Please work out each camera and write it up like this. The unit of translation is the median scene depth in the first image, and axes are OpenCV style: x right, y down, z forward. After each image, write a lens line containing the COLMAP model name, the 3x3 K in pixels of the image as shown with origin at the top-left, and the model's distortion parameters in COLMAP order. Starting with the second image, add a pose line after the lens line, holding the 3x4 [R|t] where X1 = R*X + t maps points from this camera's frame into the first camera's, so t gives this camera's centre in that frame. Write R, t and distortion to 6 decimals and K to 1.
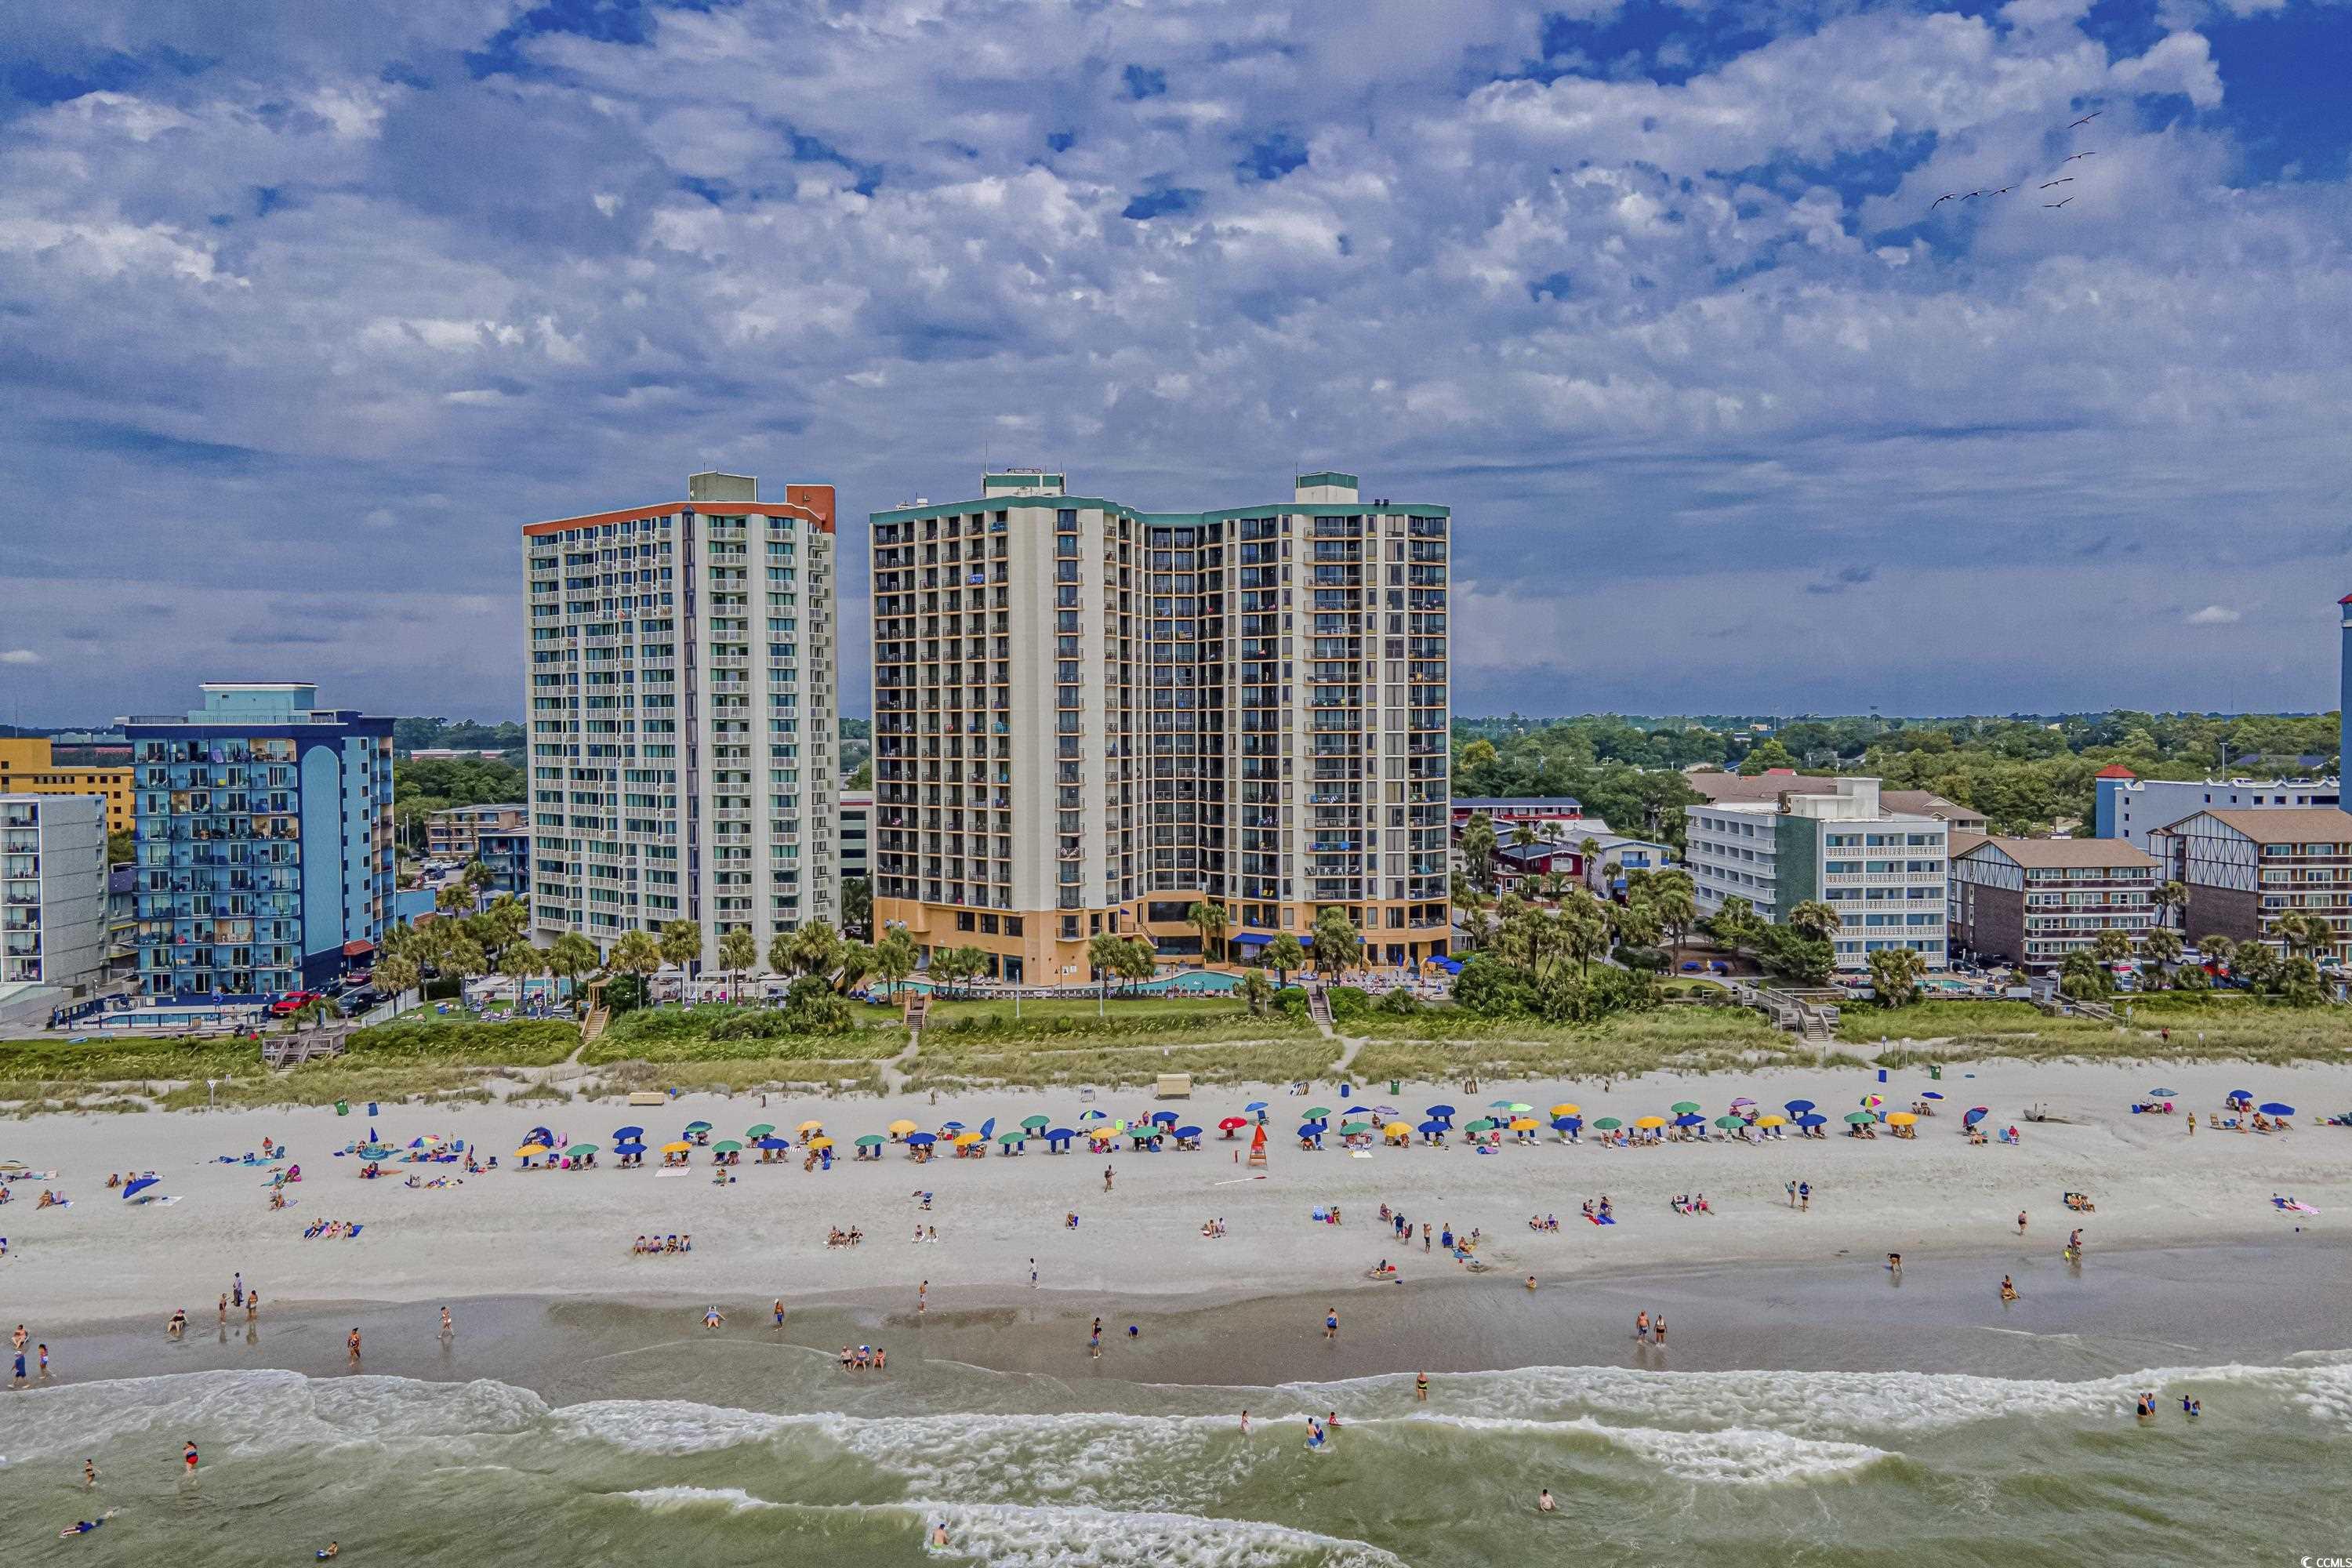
lens RADIAL K [[1668.4, 0, 1189.5], [0, 1668.4, 790.5], [0, 0, 1]] dist [0.035005, 0.009093]
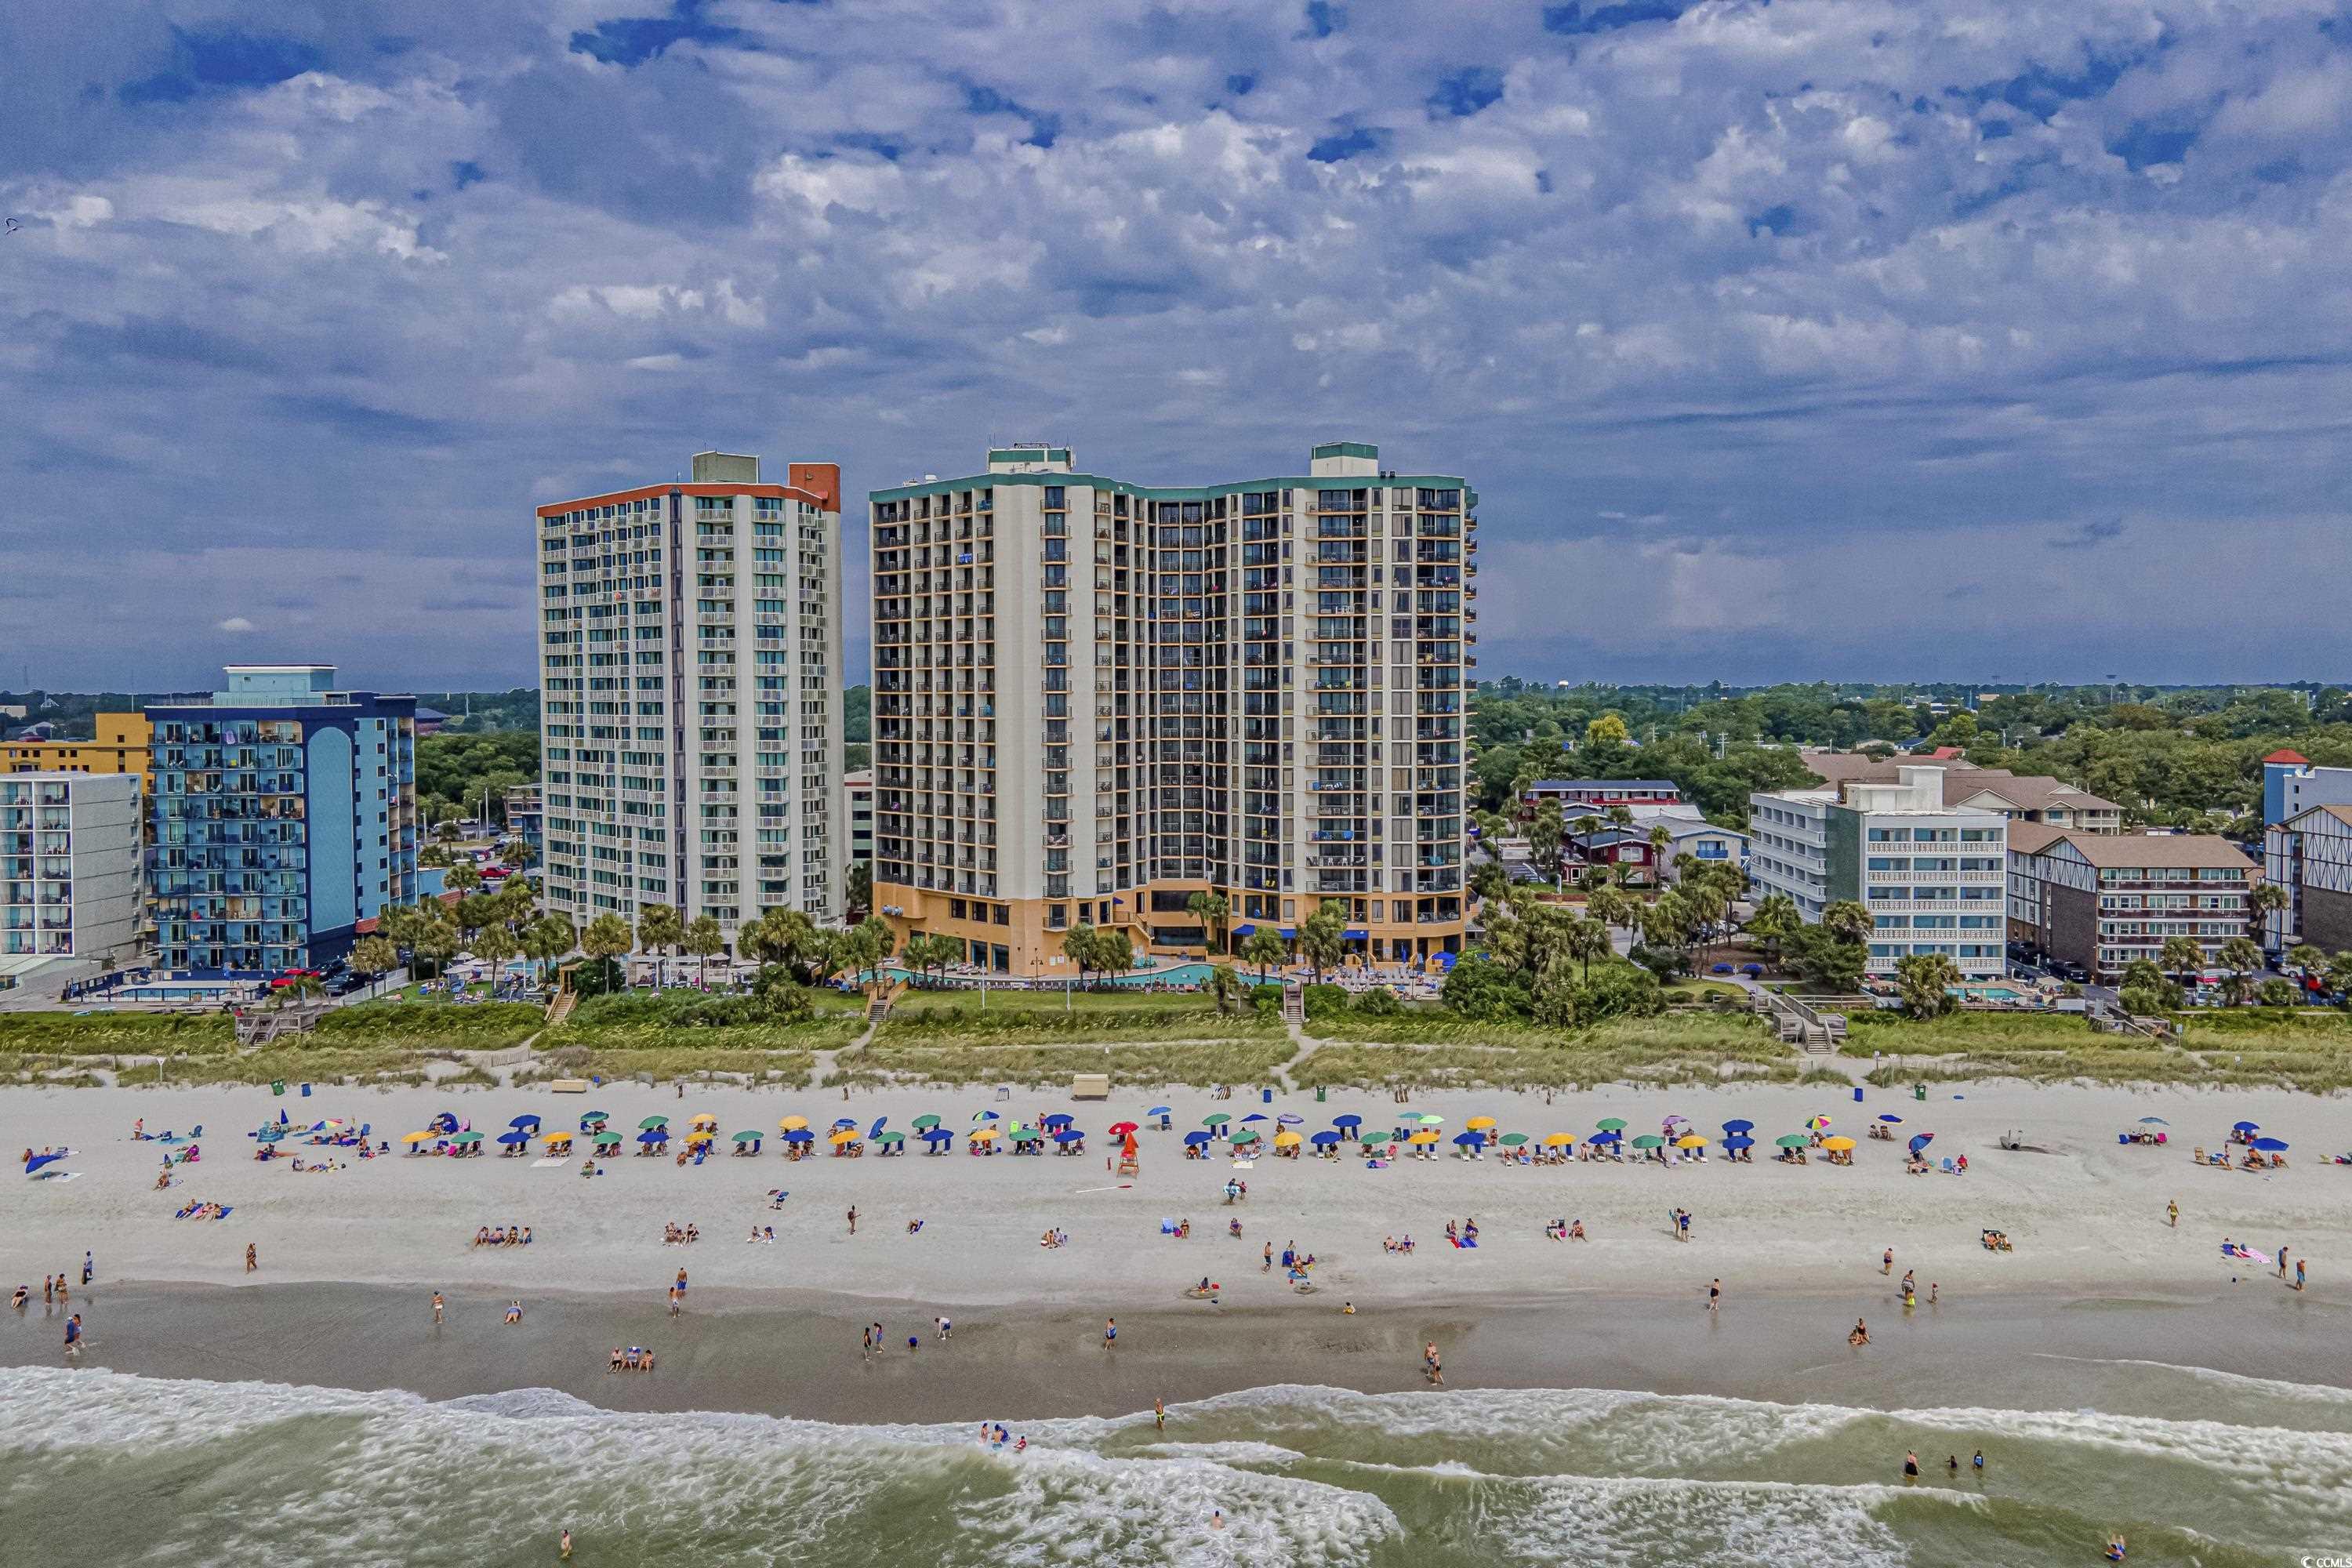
lens RADIAL K [[1747.7, 0, 1190.3], [0, 1747.7, 760.6], [0, 0, 1]] dist [0.034801, 0.009694]
pose [[0.994210, 0.005758, -0.107301, 0.110184], [-0.005791, 0.999983, 0.000003, -0.008948], [0.107299, 0.000619, 0.994227, -0.002630]]
